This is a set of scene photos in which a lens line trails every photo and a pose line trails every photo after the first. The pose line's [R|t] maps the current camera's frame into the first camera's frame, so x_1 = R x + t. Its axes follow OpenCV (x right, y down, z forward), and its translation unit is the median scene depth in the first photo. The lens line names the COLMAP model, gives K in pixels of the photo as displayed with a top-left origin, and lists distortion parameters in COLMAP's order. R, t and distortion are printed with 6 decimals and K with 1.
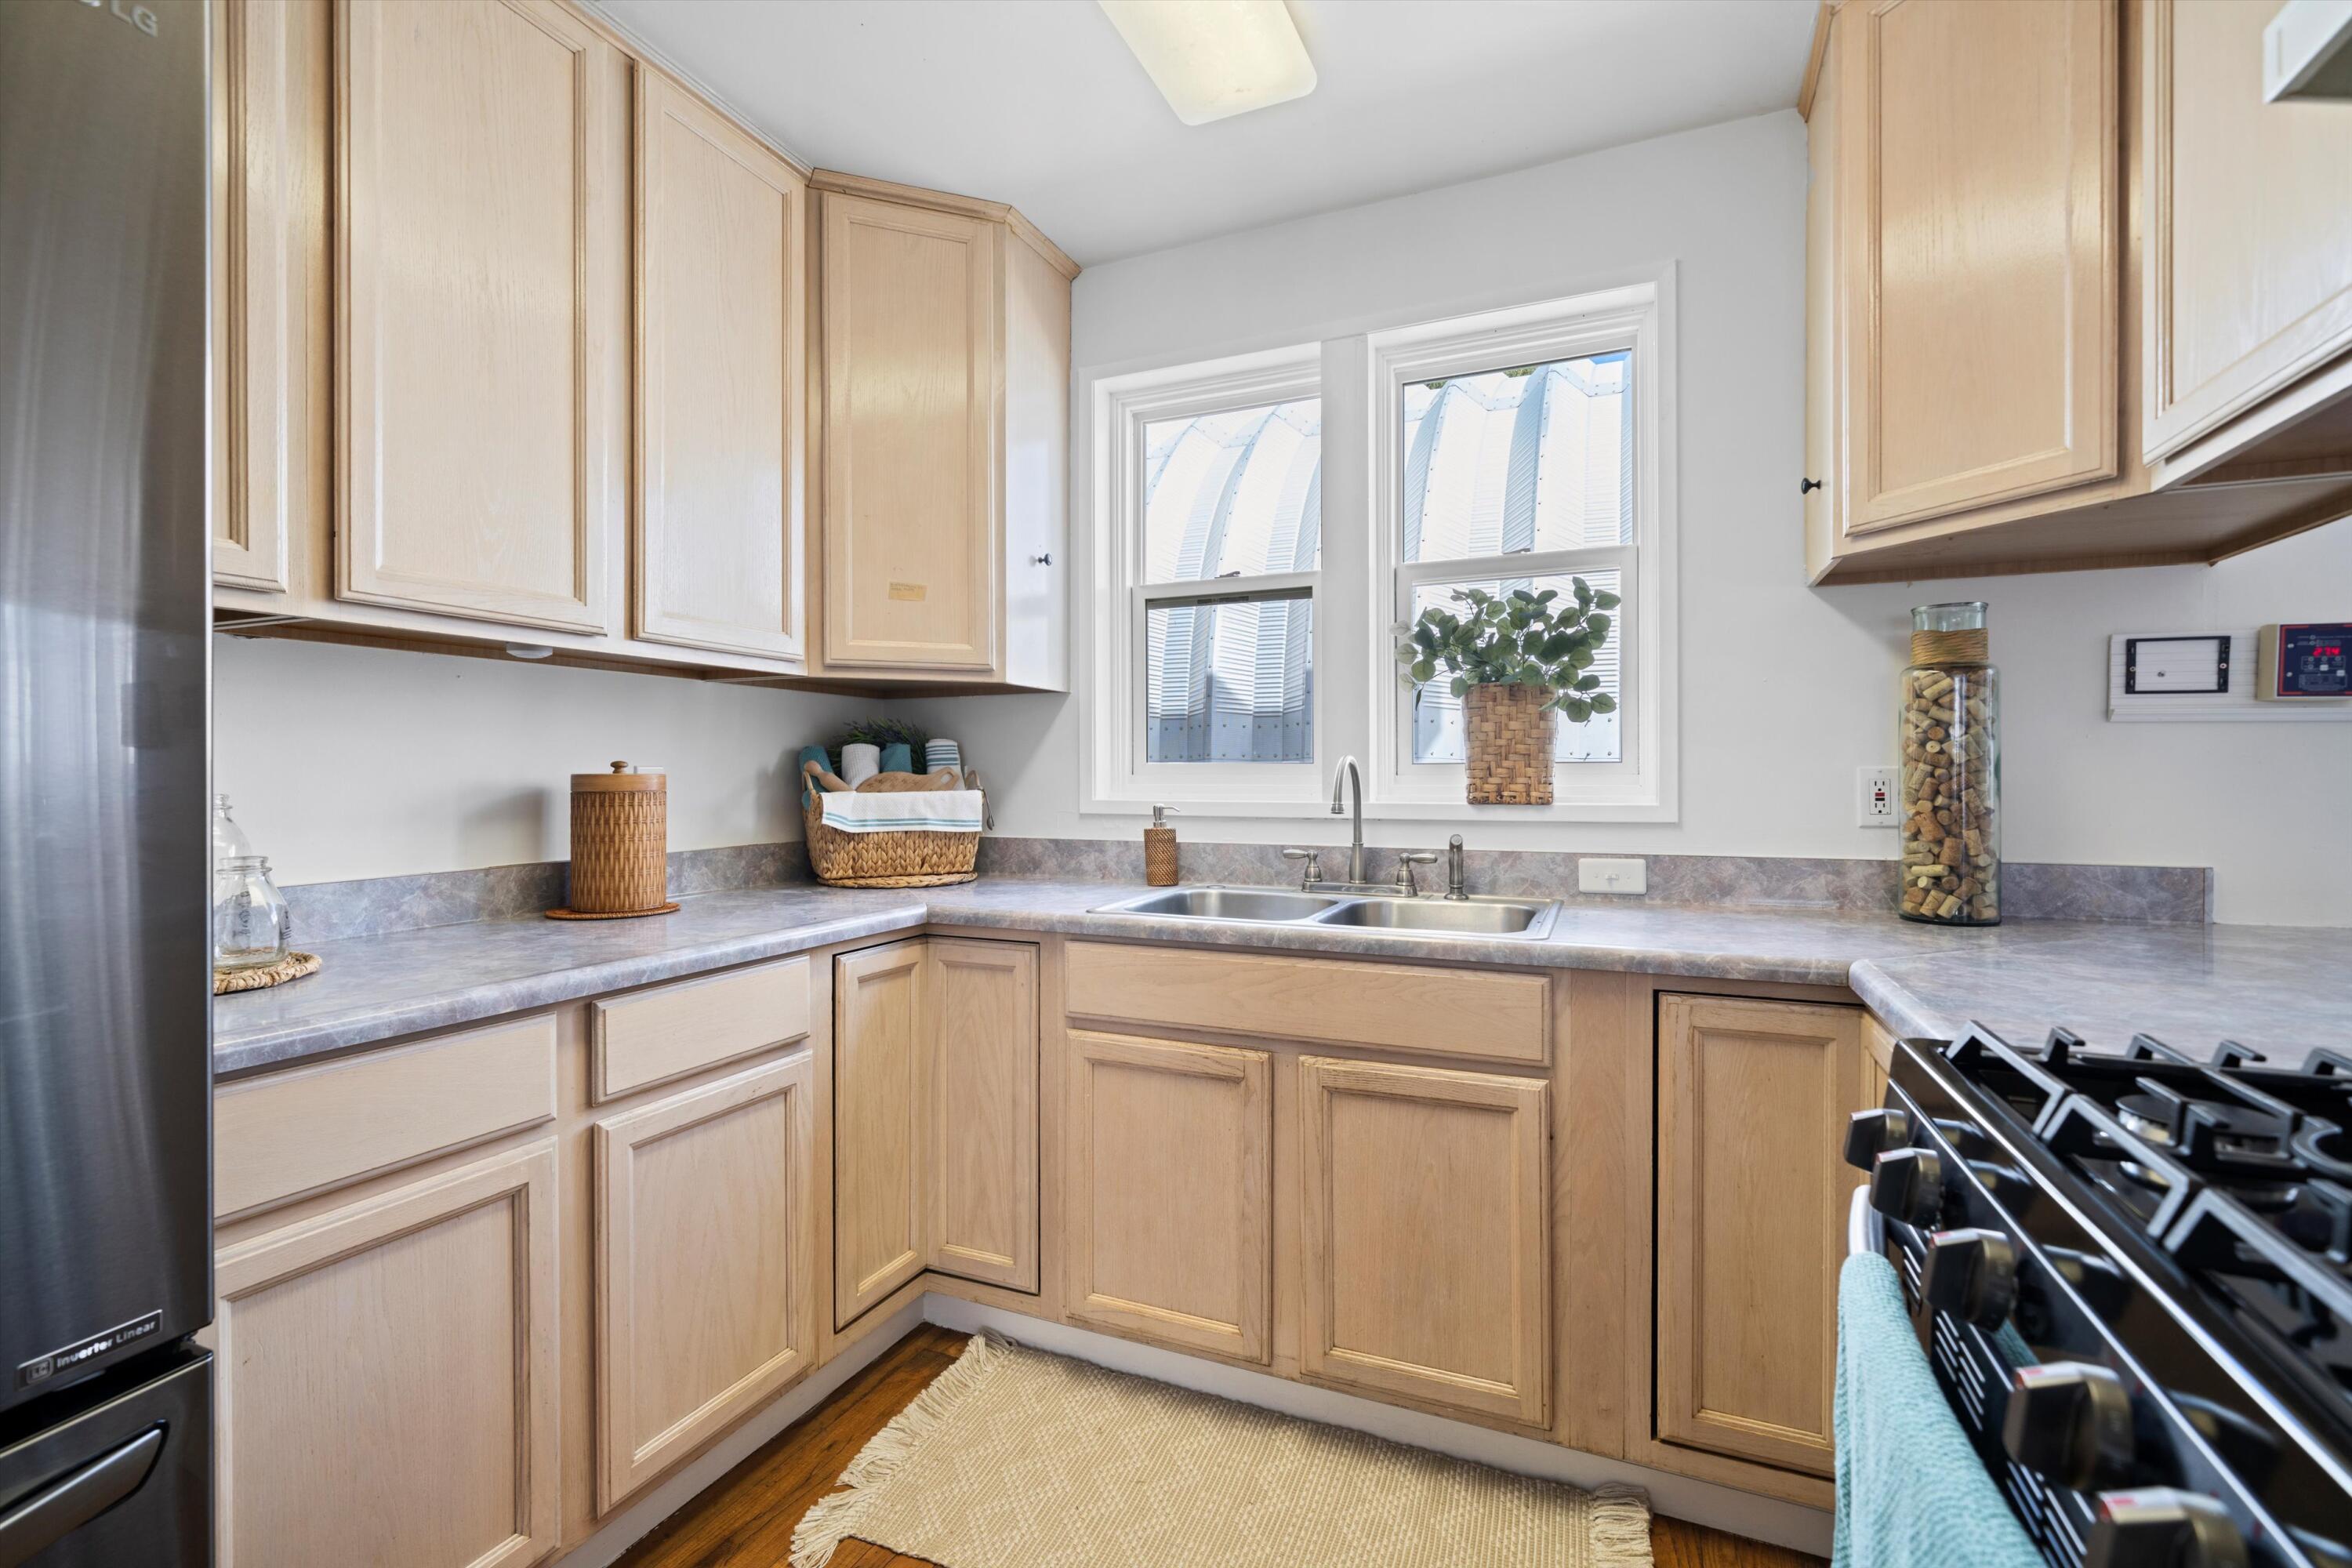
lens RADIAL K [[1030.9, 0, 1166.6], [0, 1030.9, 782.3], [0, 0, 1]] dist [-0.002169, -0.000028]
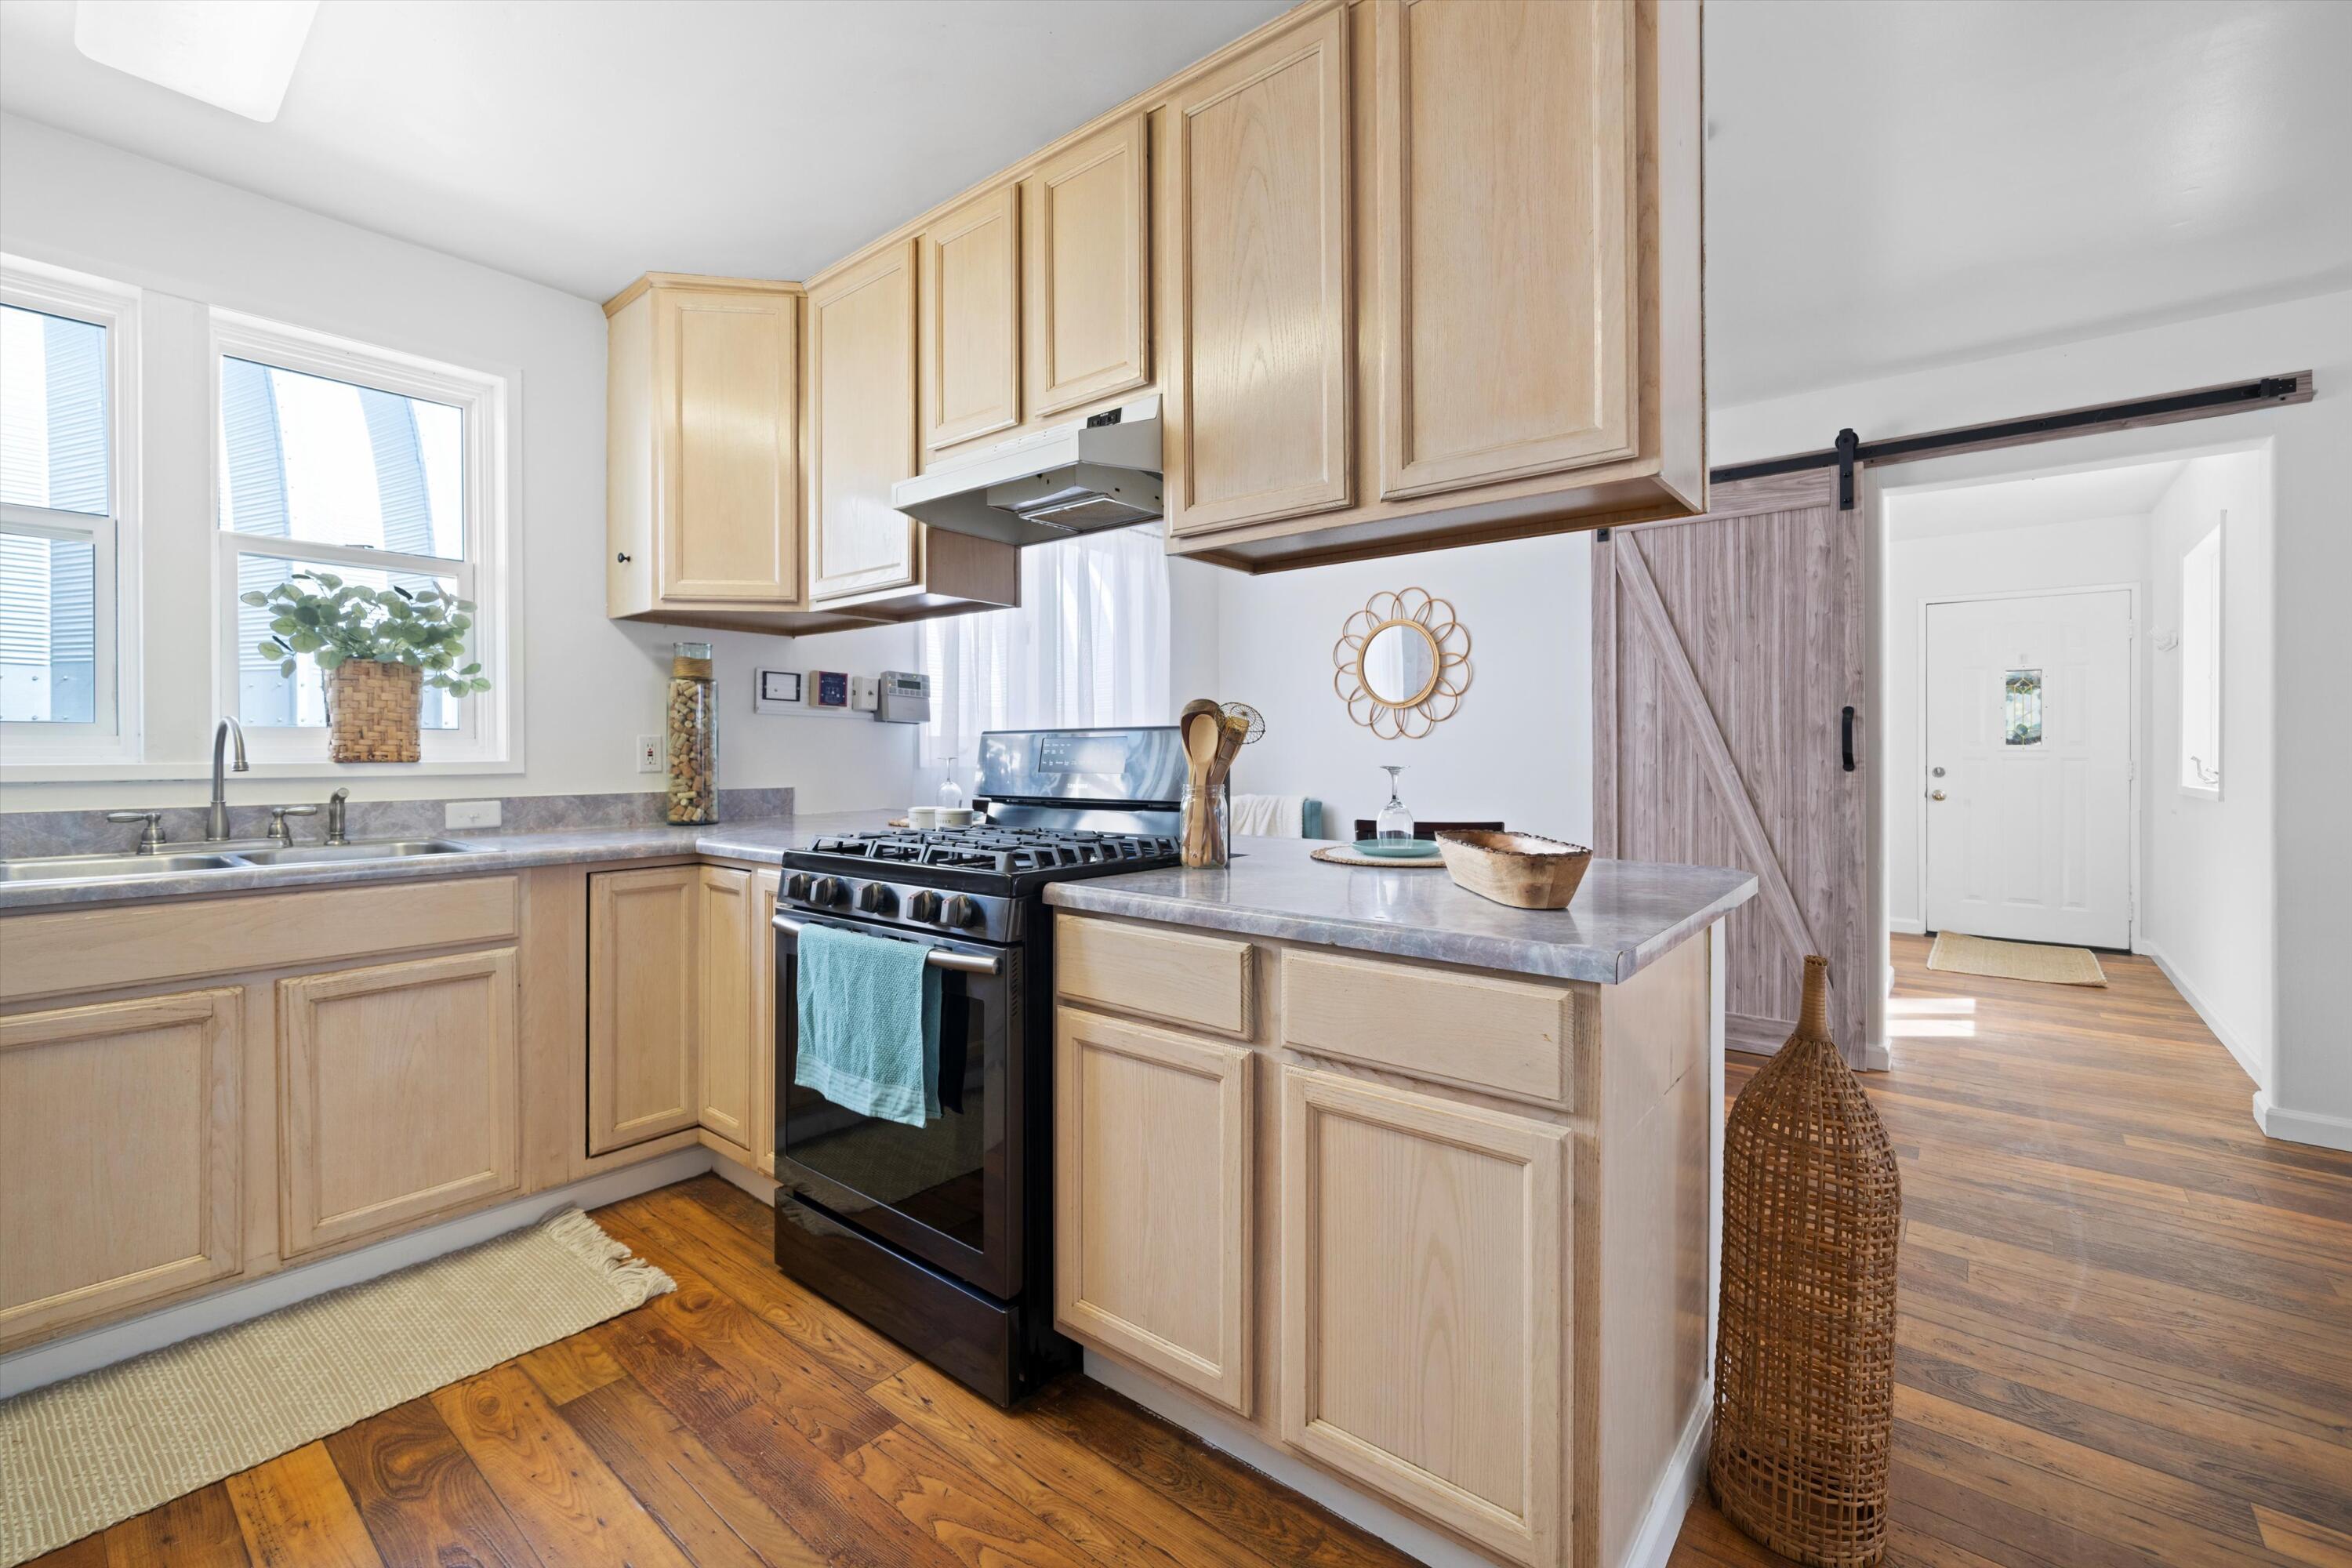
lens RADIAL K [[1030.9, 0, 1166.6], [0, 1030.9, 782.3], [0, 0, 1]] dist [-0.002169, -0.000028]
pose [[0.279721, -0.026111, 0.959726, -0.602423], [0.004648, 0.999655, 0.025843, 0.019452], [-0.960070, -0.002768, 0.279746, -0.226156]]
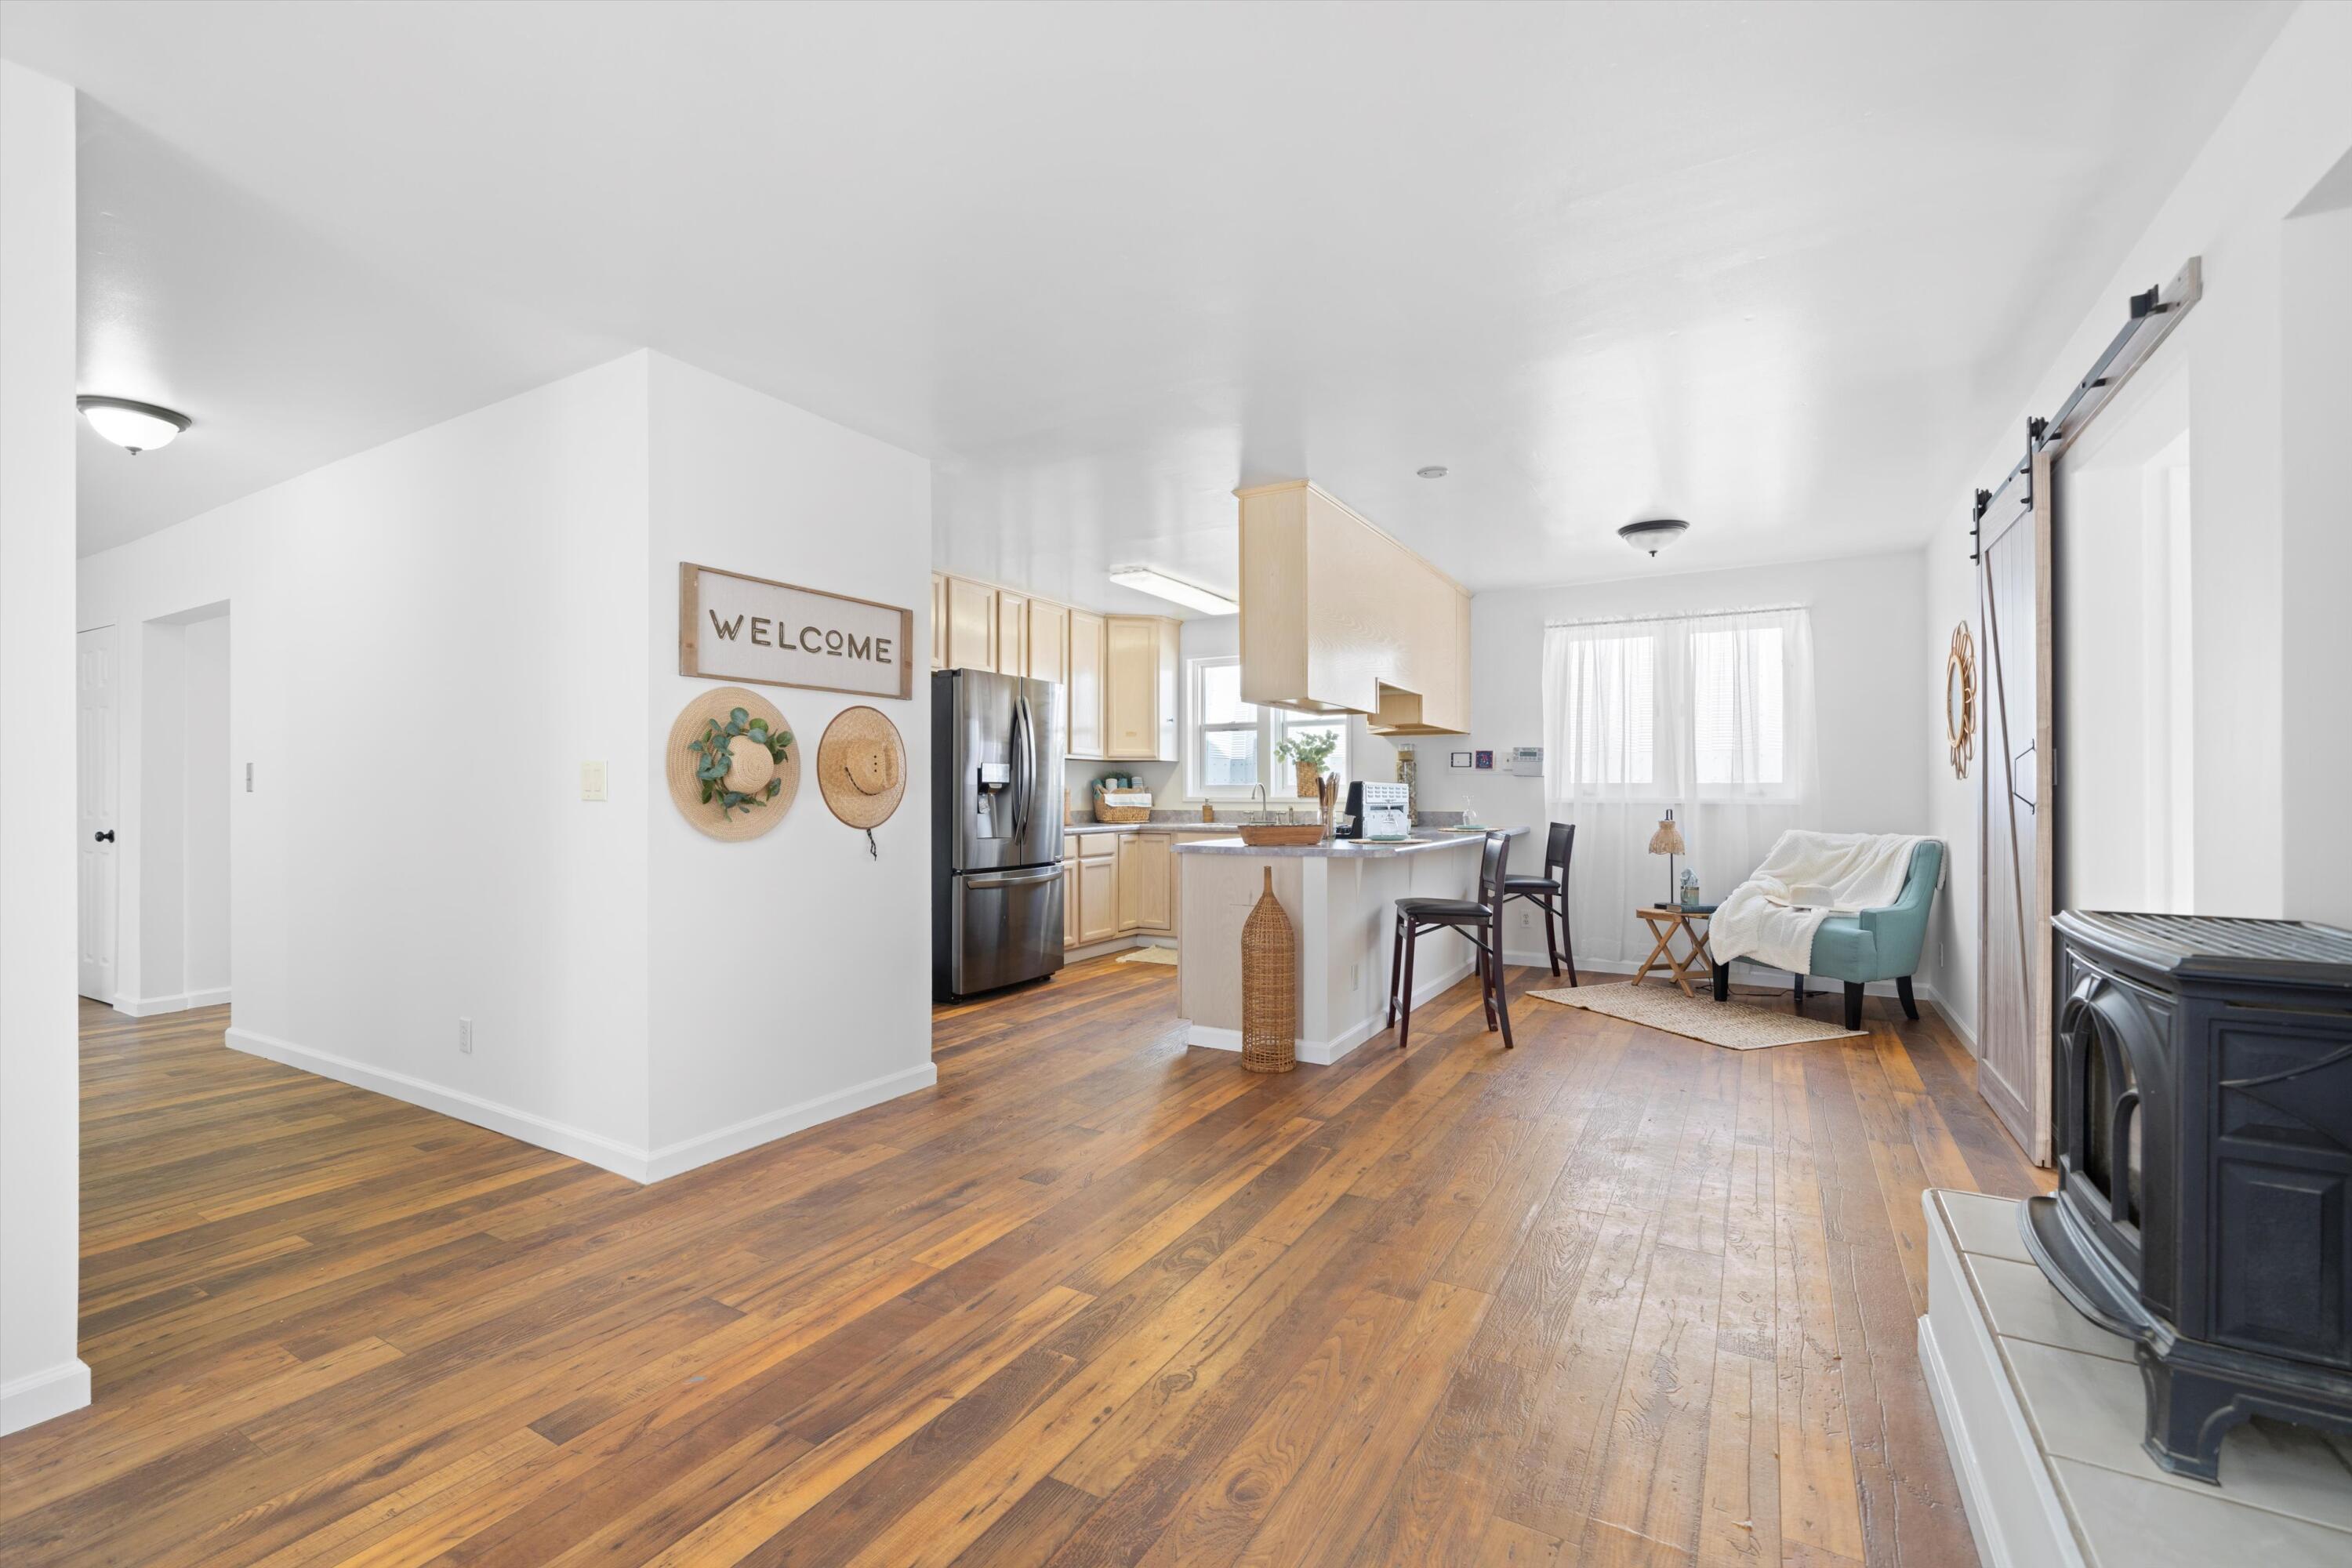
lens RADIAL K [[1030.9, 0, 1166.6], [0, 1030.9, 782.3], [0, 0, 1]] dist [-0.002169, -0.000028]
pose [[0.993462, -0.001015, -0.114158, 0.260862], [-0.000923, 0.999856, -0.016924, 0.030778], [0.114159, 0.016919, 0.993318, -2.448235]]
